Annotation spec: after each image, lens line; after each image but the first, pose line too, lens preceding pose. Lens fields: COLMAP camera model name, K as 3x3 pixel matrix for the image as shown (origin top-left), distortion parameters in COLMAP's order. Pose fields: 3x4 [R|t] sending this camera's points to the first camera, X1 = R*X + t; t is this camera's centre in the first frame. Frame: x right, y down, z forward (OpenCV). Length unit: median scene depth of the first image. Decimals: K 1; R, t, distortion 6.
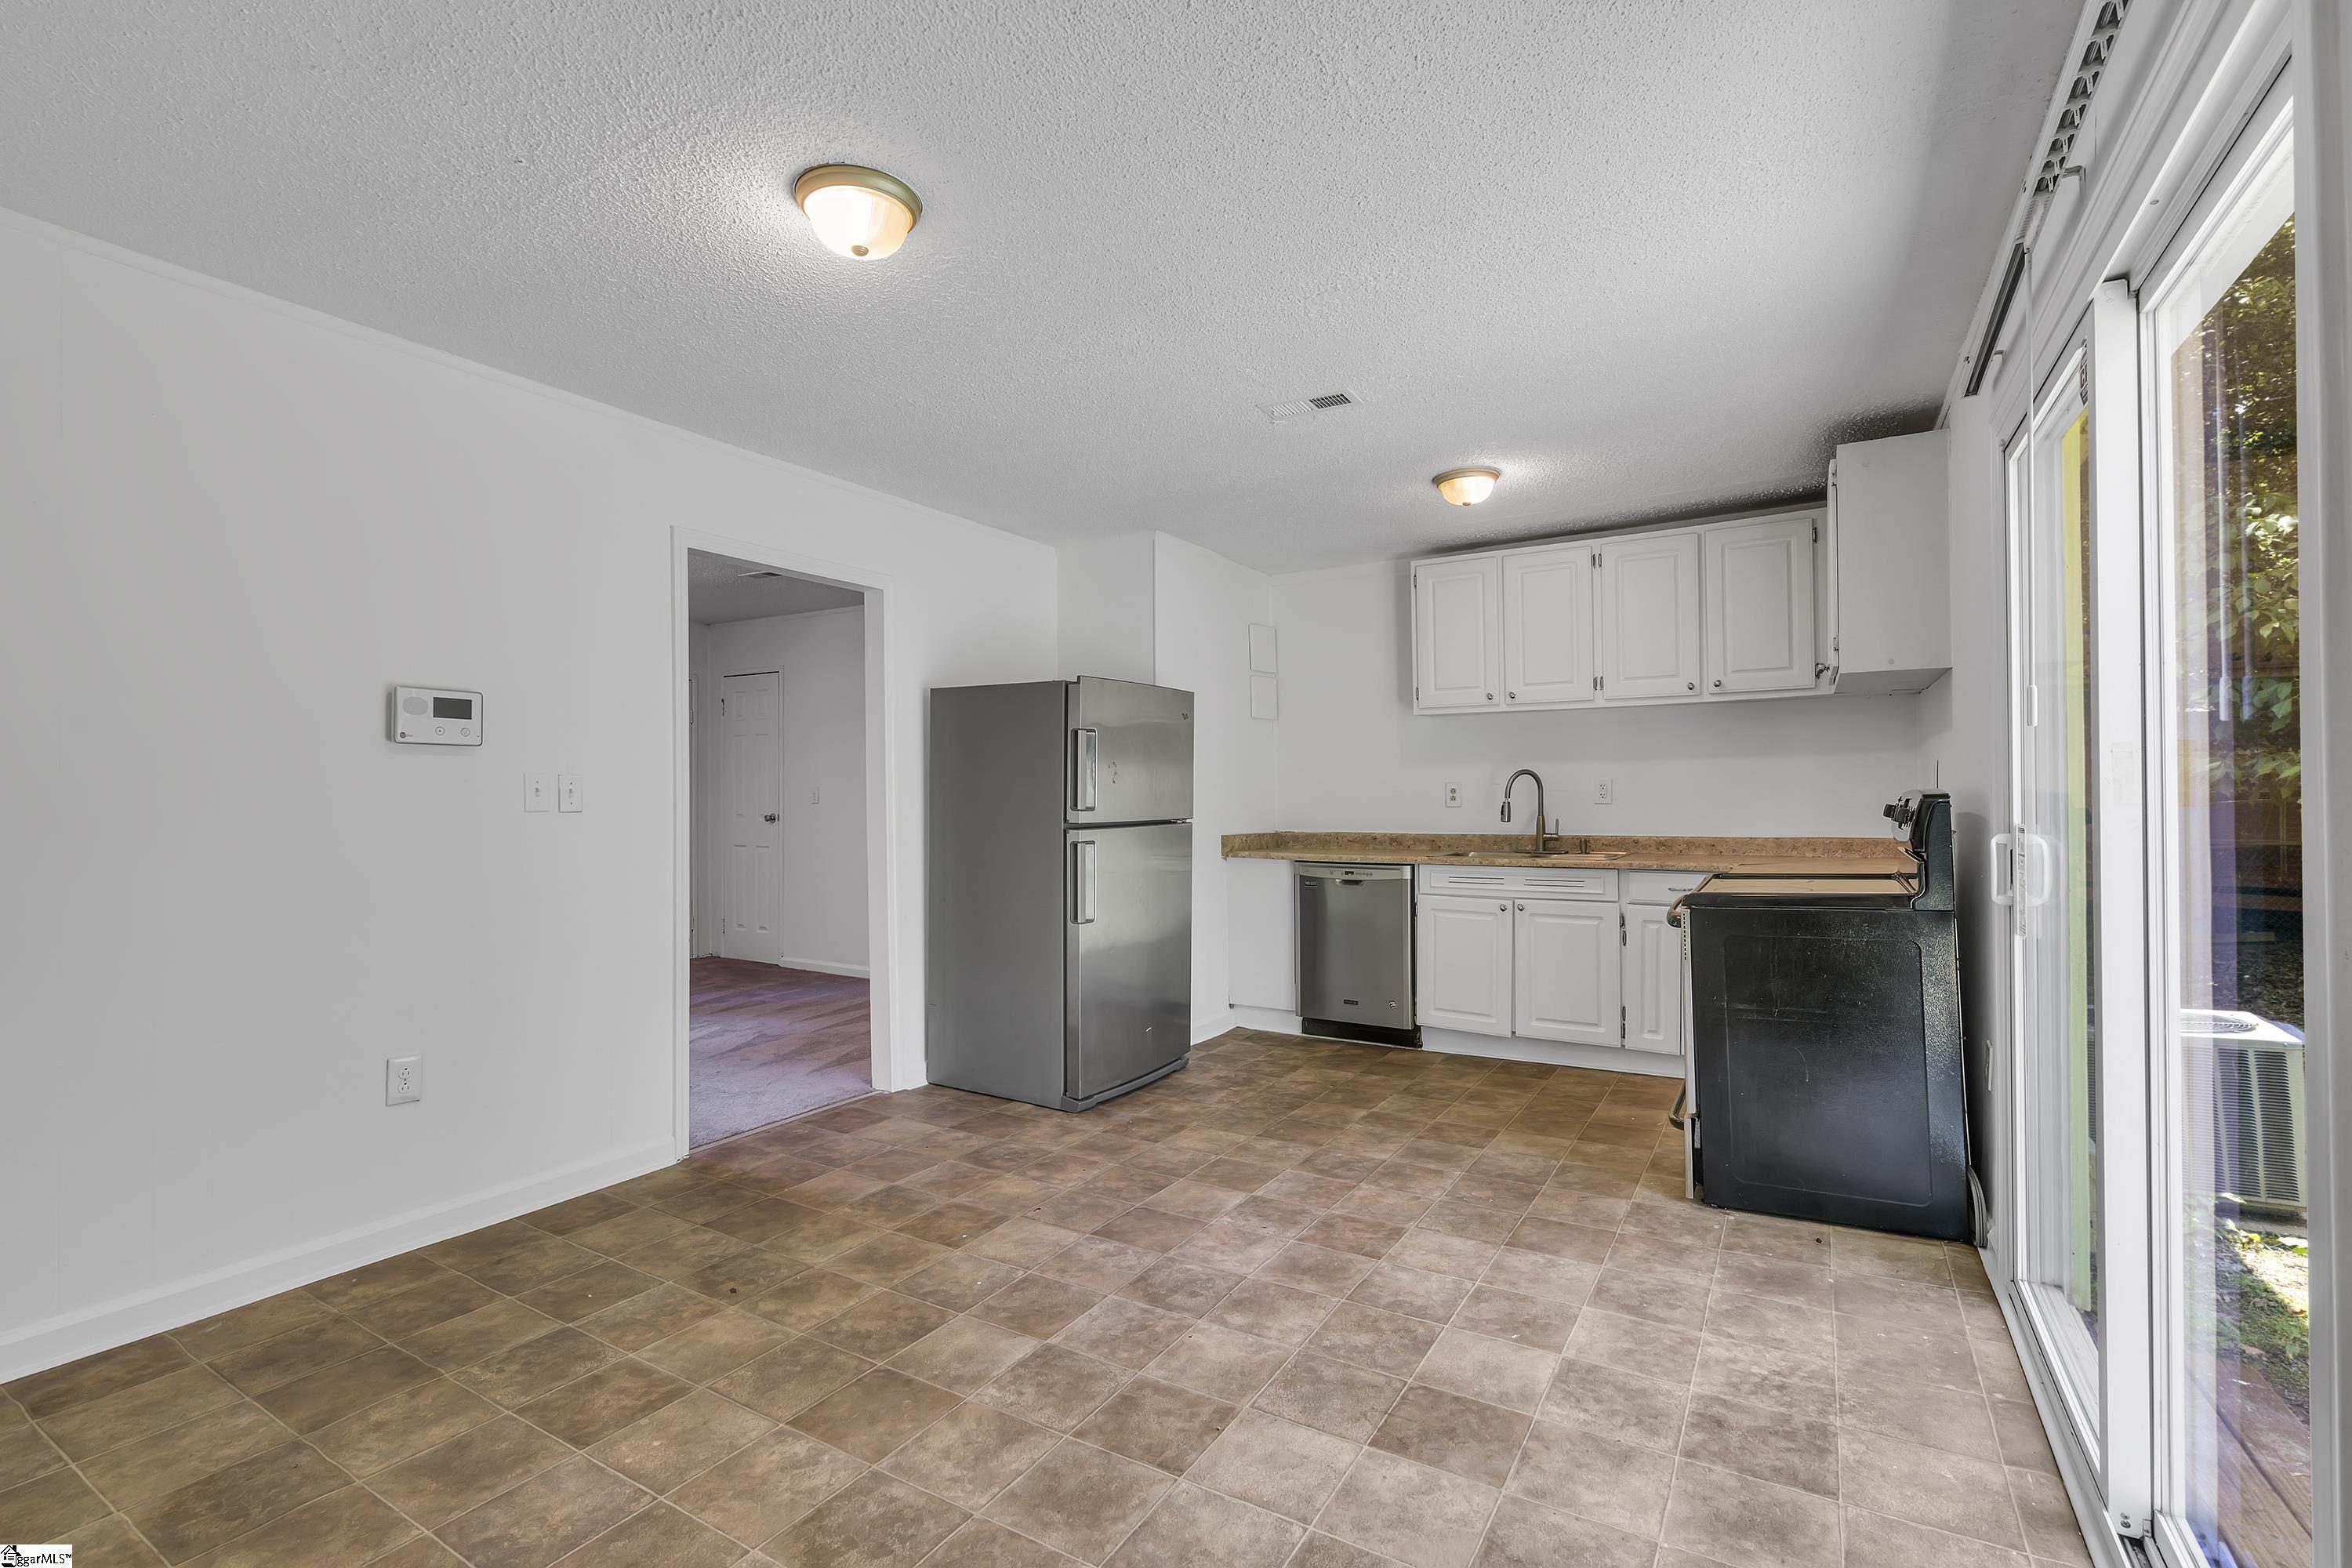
lens RADIAL K [[1050.3, 0, 1181.8], [0, 1050.3, 784.3], [0, 0, 1]] dist [-0.003899, 0.001601]
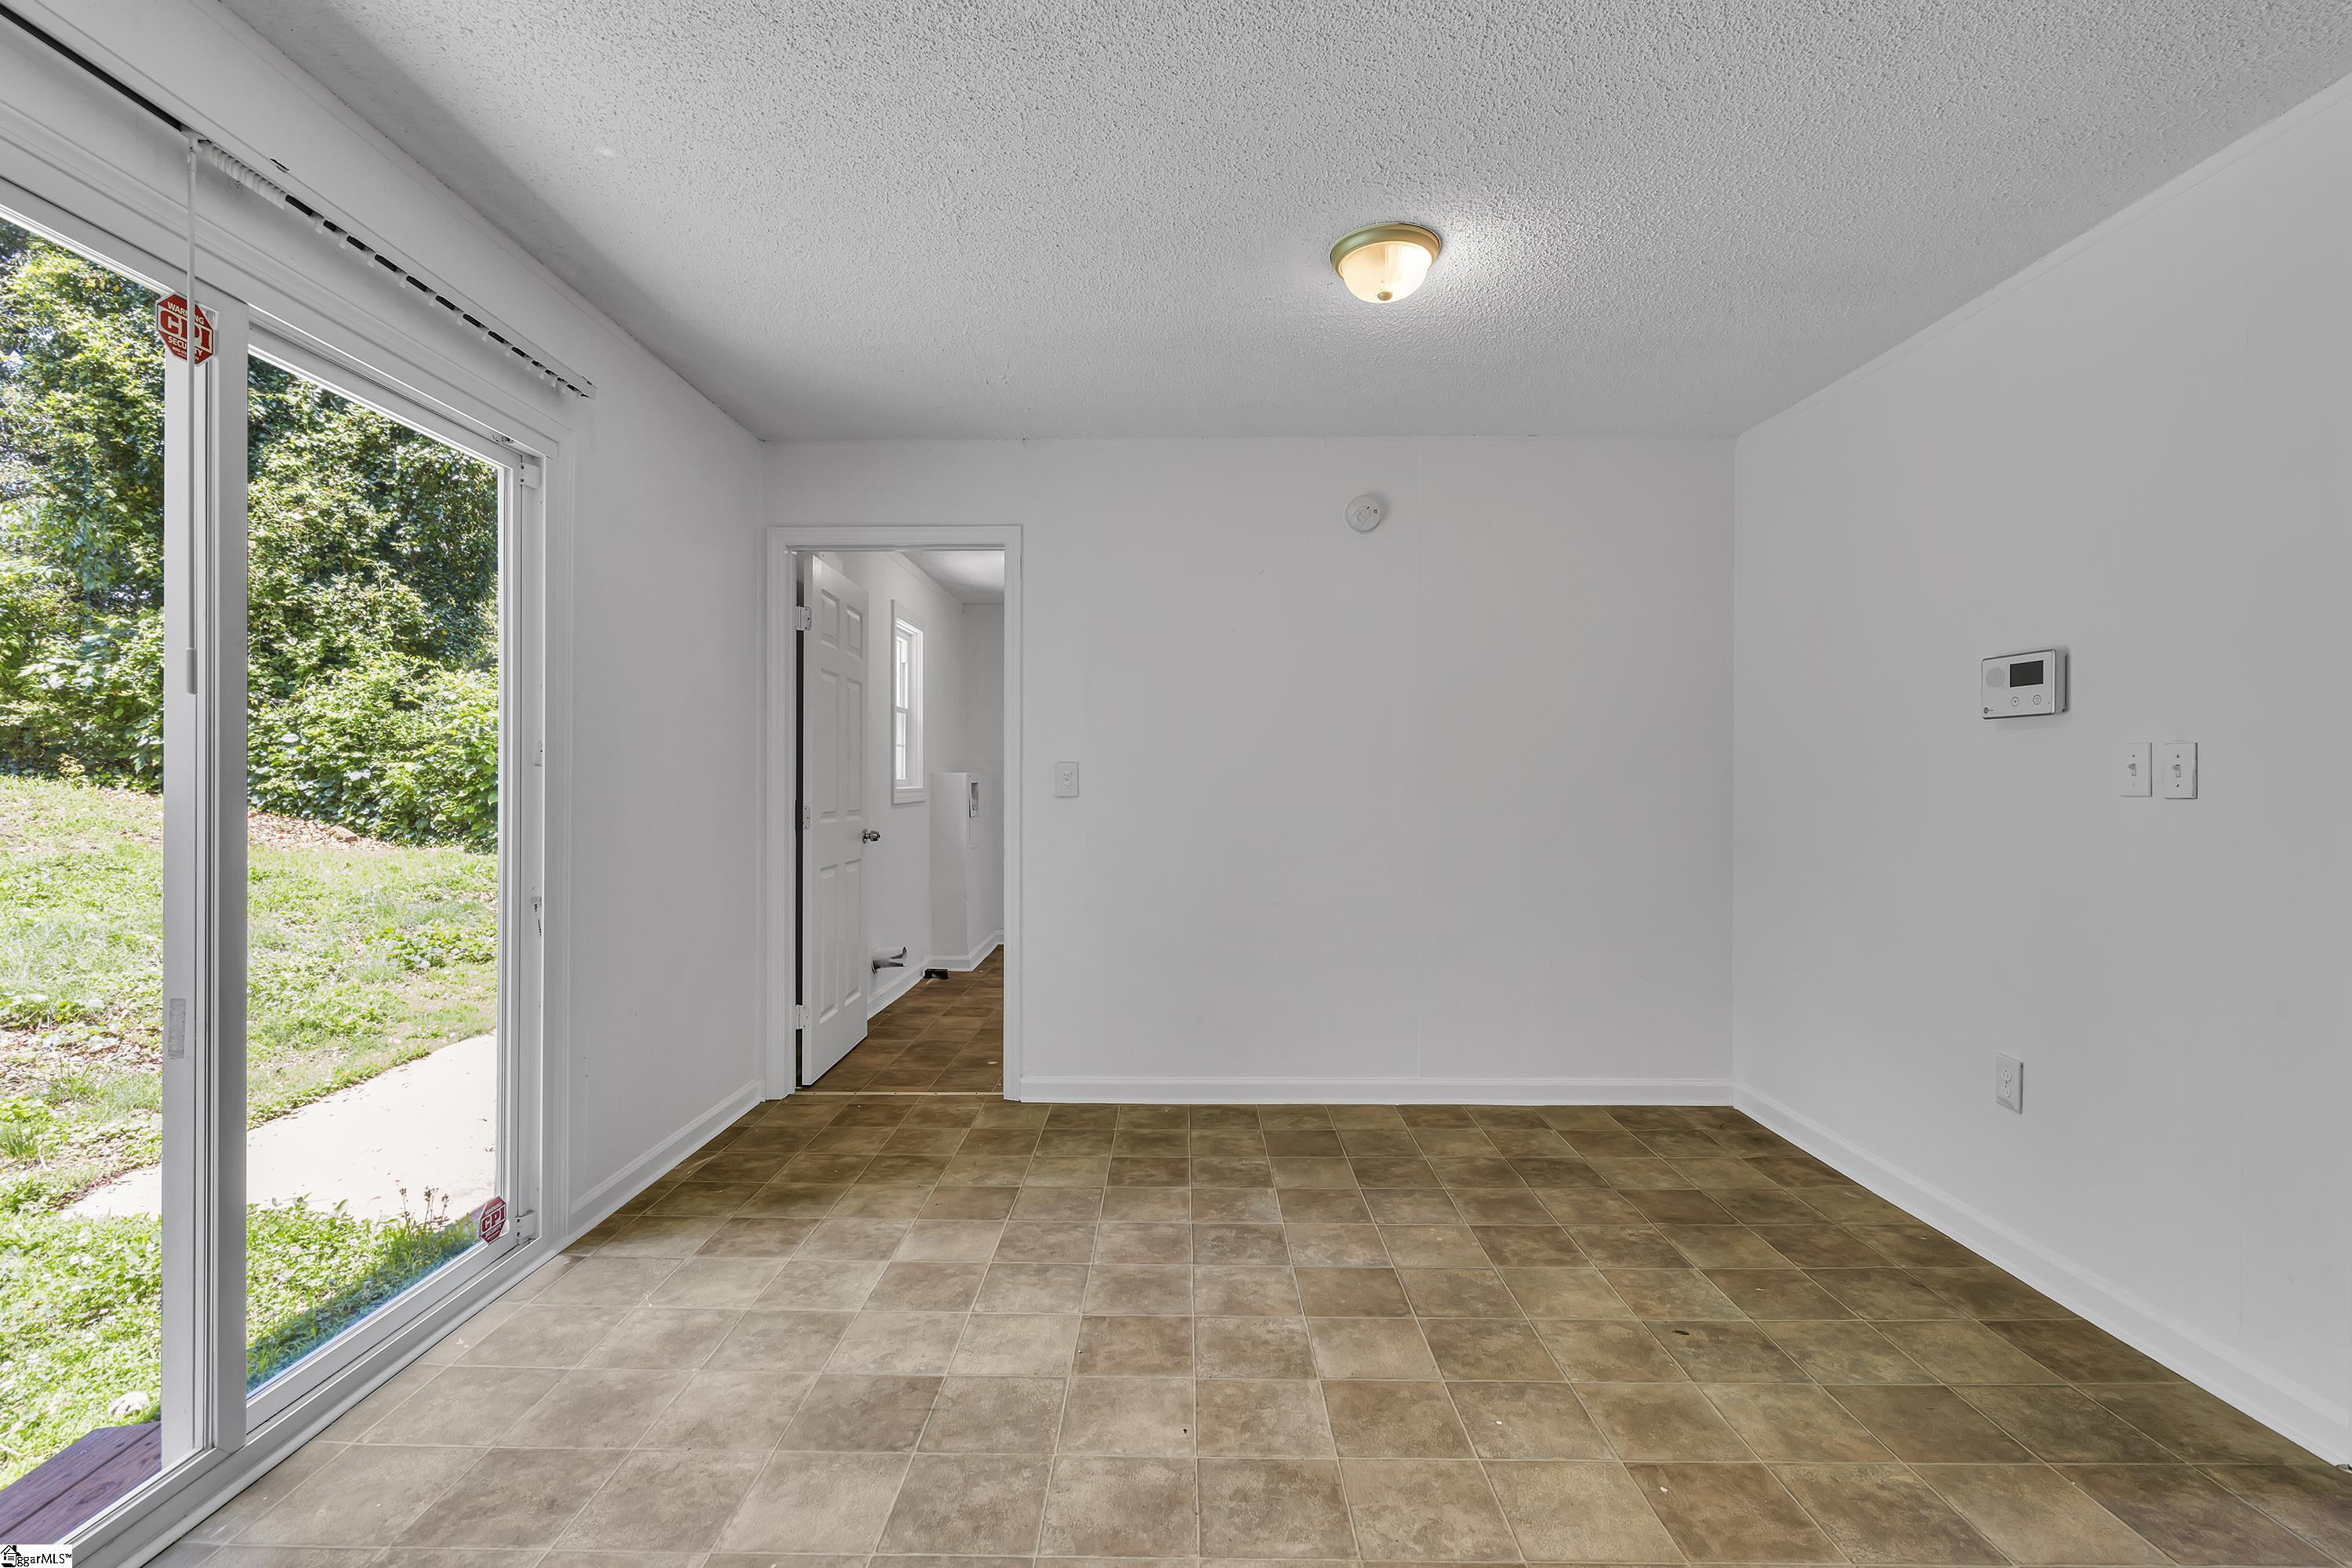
lens RADIAL K [[1050.3, 0, 1178.4], [0, 1050.3, 798.5], [0, 0, 1]] dist [-0.003899, 0.001601]
pose [[-0.858089, 0.010952, -0.513384, 0.378668], [0.006754, 0.999927, 0.010043, 0.017805], [0.513457, 0.005150, -0.858100, 1.496229]]
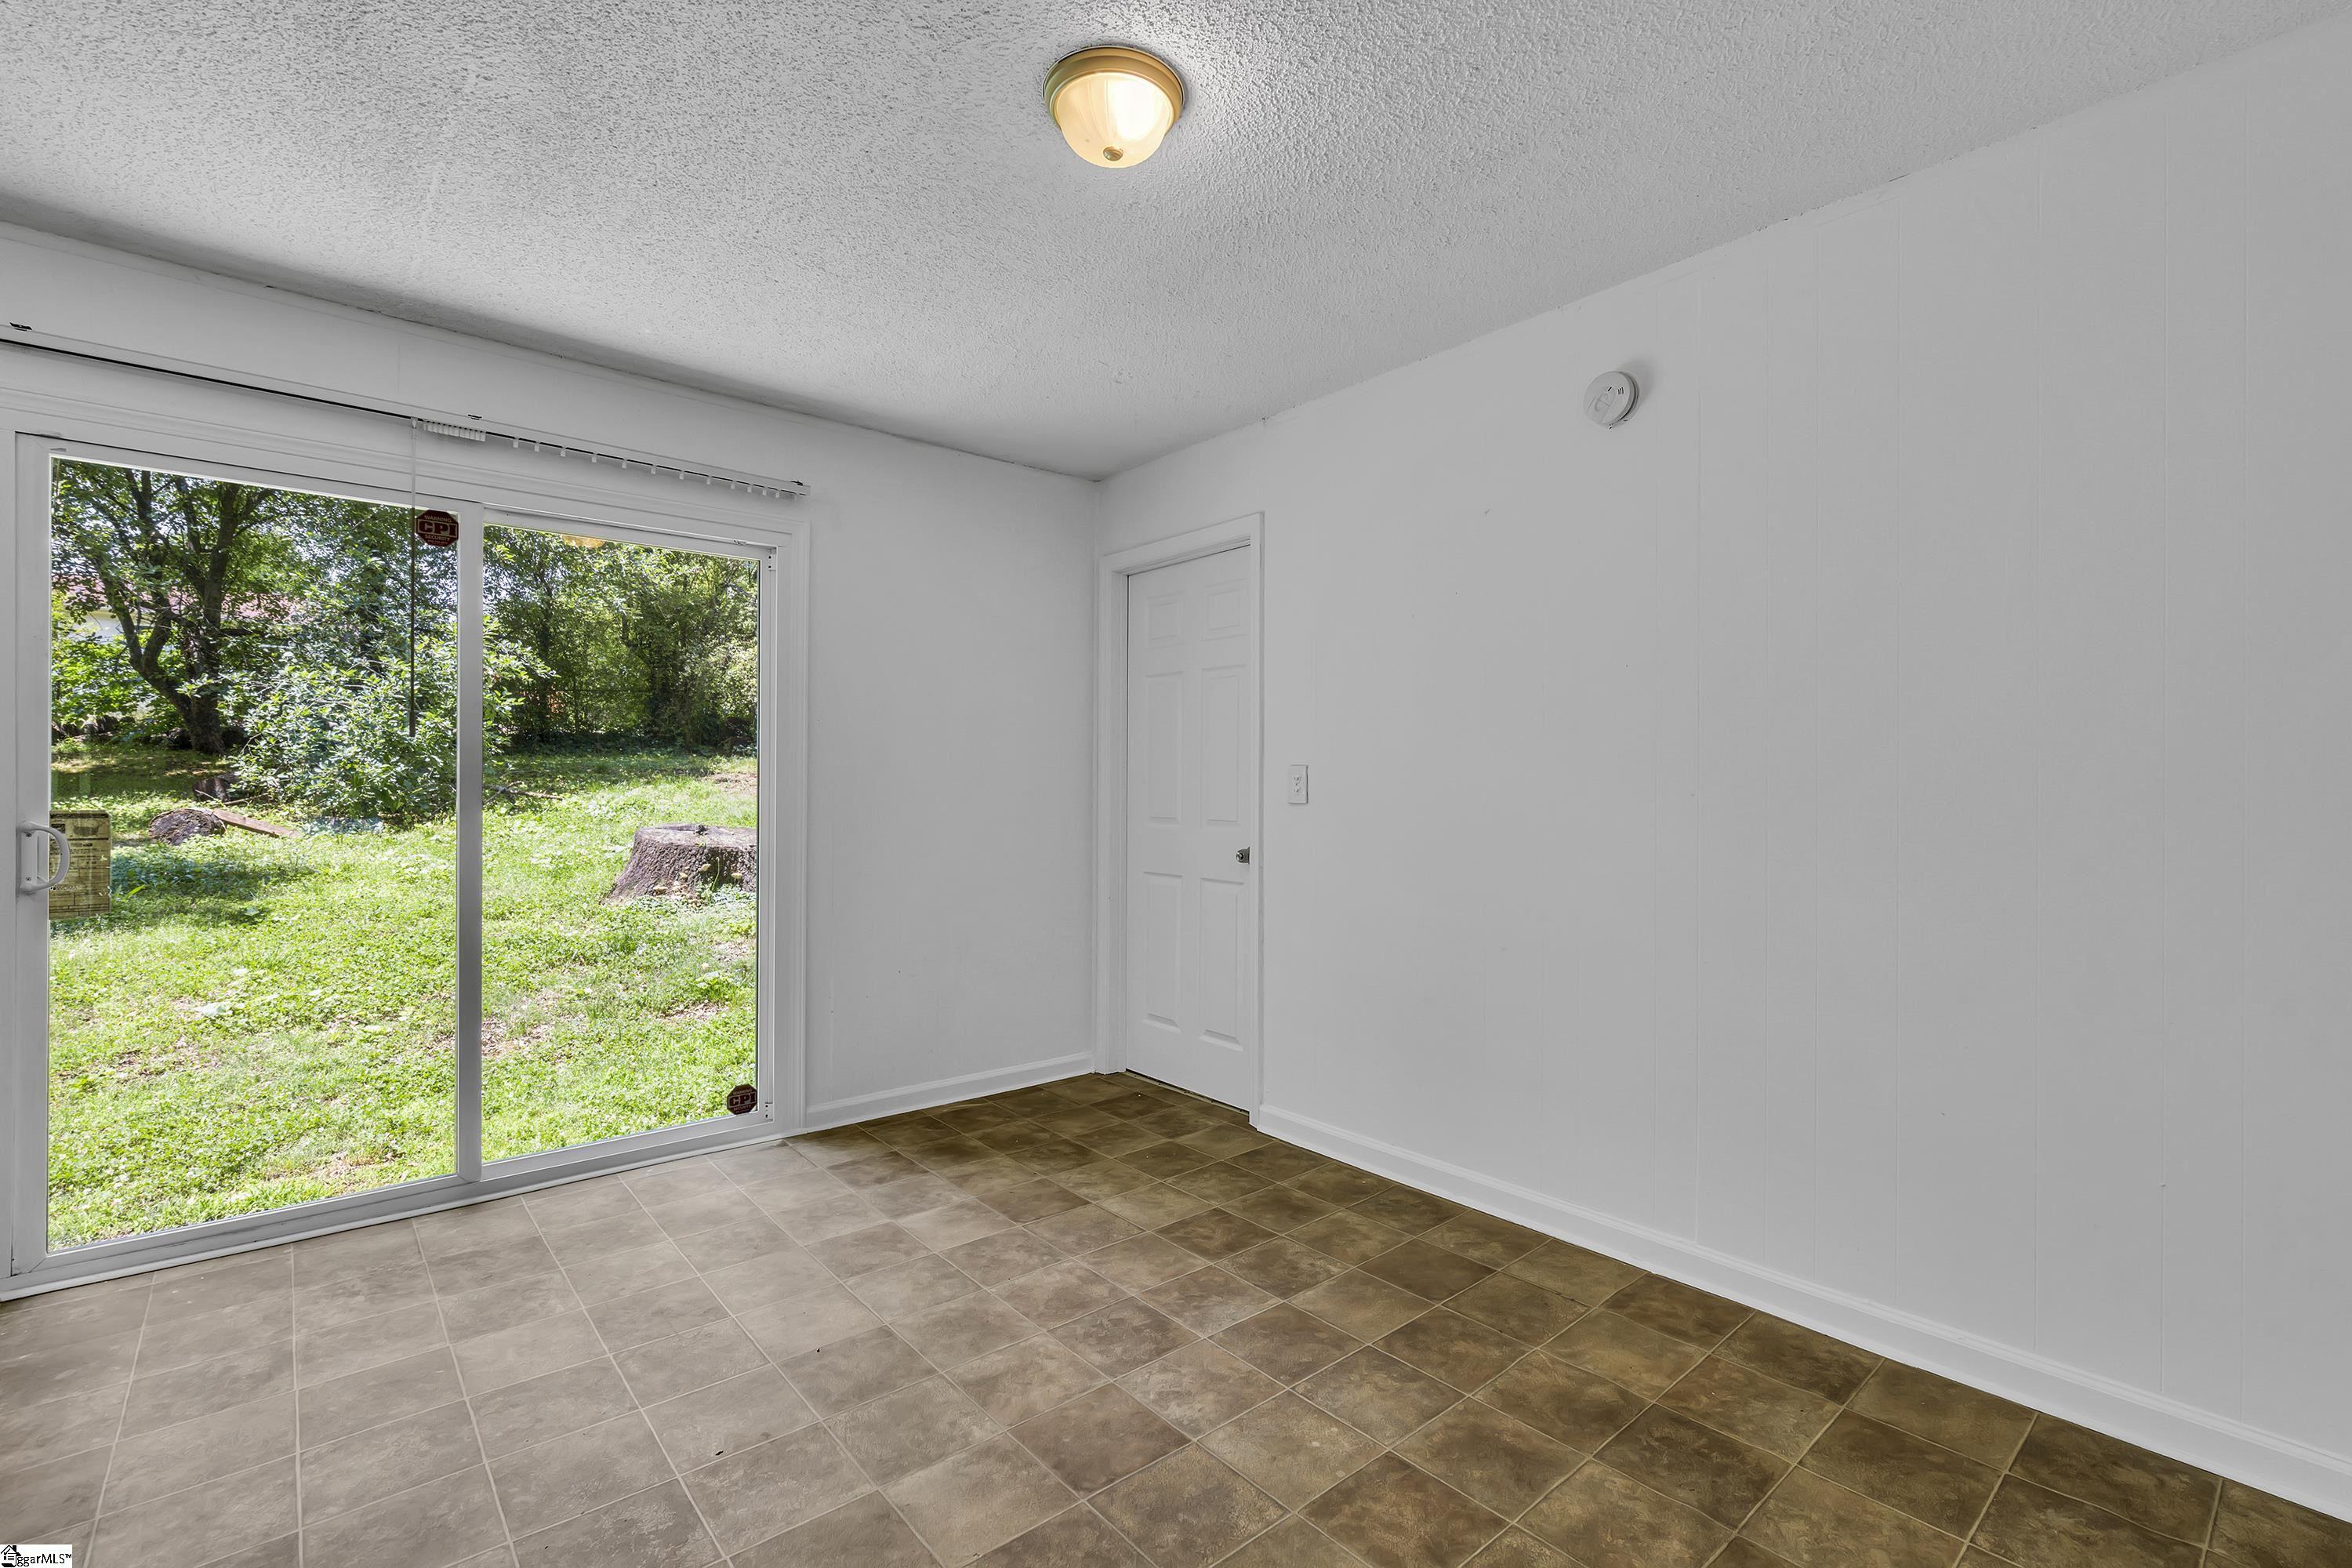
lens RADIAL K [[1050.3, 0, 1187.3], [0, 1050.3, 789.4], [0, 0, 1]] dist [-0.003899, 0.001601]
pose [[-0.951506, 0.001460, 0.307627, -0.509362], [-0.000429, 0.999981, -0.006073, 0.020655], [-0.307630, -0.005911, -0.951488, 1.455417]]
